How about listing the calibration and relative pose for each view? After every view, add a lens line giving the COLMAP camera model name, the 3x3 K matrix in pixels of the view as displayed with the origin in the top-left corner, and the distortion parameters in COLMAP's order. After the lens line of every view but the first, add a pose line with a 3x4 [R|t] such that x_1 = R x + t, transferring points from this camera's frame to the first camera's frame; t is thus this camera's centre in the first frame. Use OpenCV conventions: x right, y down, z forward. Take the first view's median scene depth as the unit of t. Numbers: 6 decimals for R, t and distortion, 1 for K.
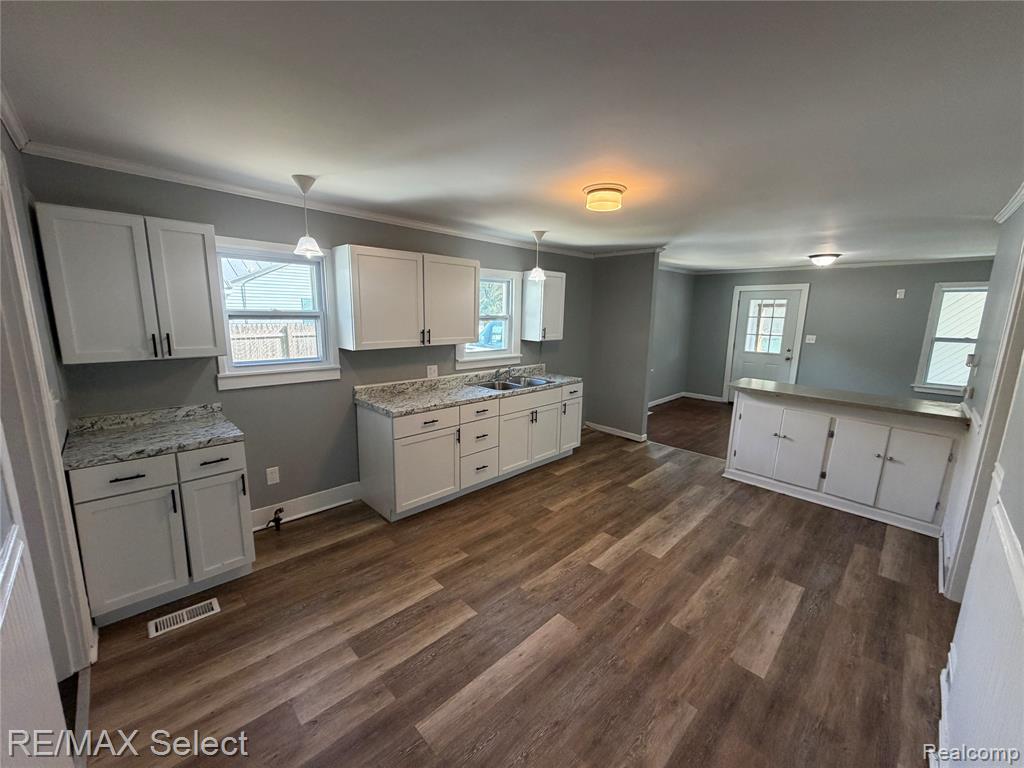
lens RADIAL K [[405.8, 0, 512.2], [0, 405.8, 380.5], [0, 0, 1]] dist [-0.000146, 0.000291]
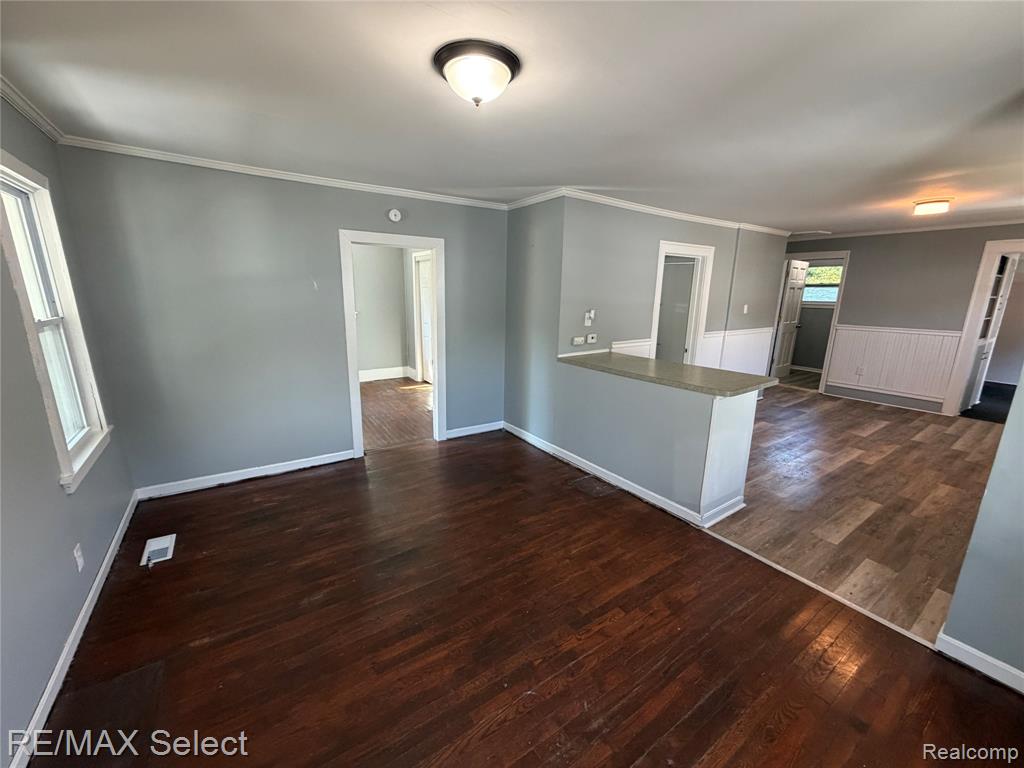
lens RADIAL K [[405.8, 0, 513.2], [0, 405.8, 388.8], [0, 0, 1]] dist [-0.000146, 0.000291]
pose [[-0.982560, -0.075851, 0.169774, 1.138438], [-0.001918, 0.917104, 0.398643, -0.339651], [-0.185938, 0.391365, -0.901255, 2.294705]]
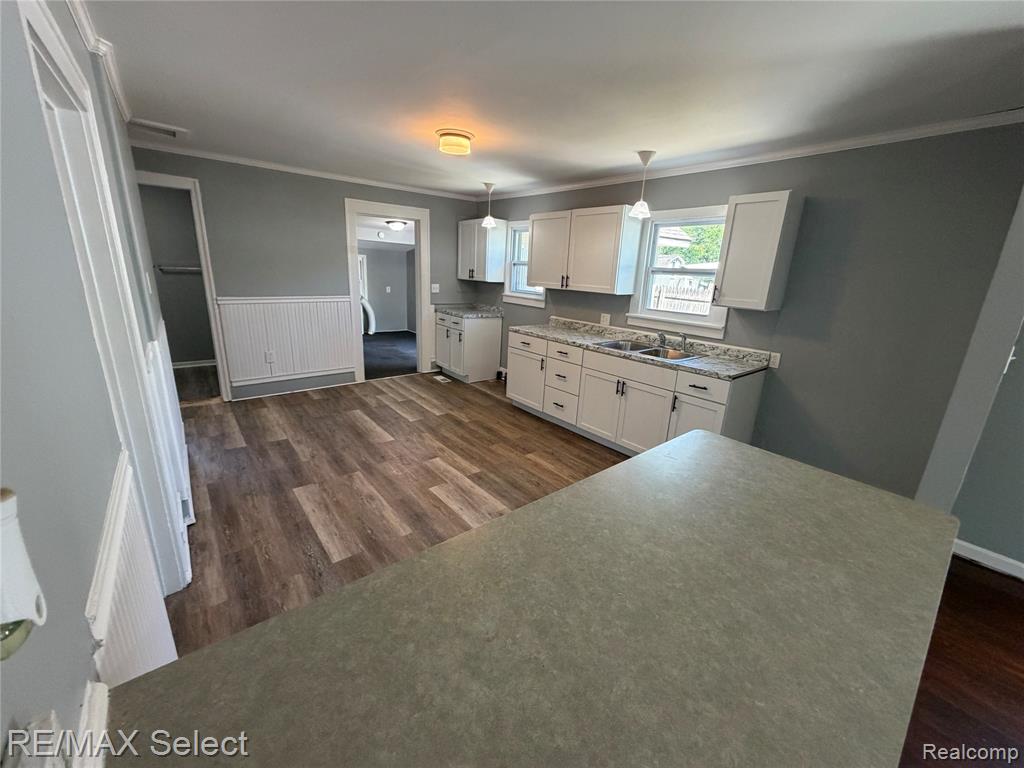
lens RADIAL K [[405.8, 0, 514.5], [0, 405.8, 382.6], [0, 0, 1]] dist [-0.000146, 0.000291]
pose [[-0.088643, 0.250110, -0.964151, 1.181048], [-0.214681, 0.940415, 0.263690, -0.126551], [0.972653, 0.230359, -0.029667, 1.092396]]
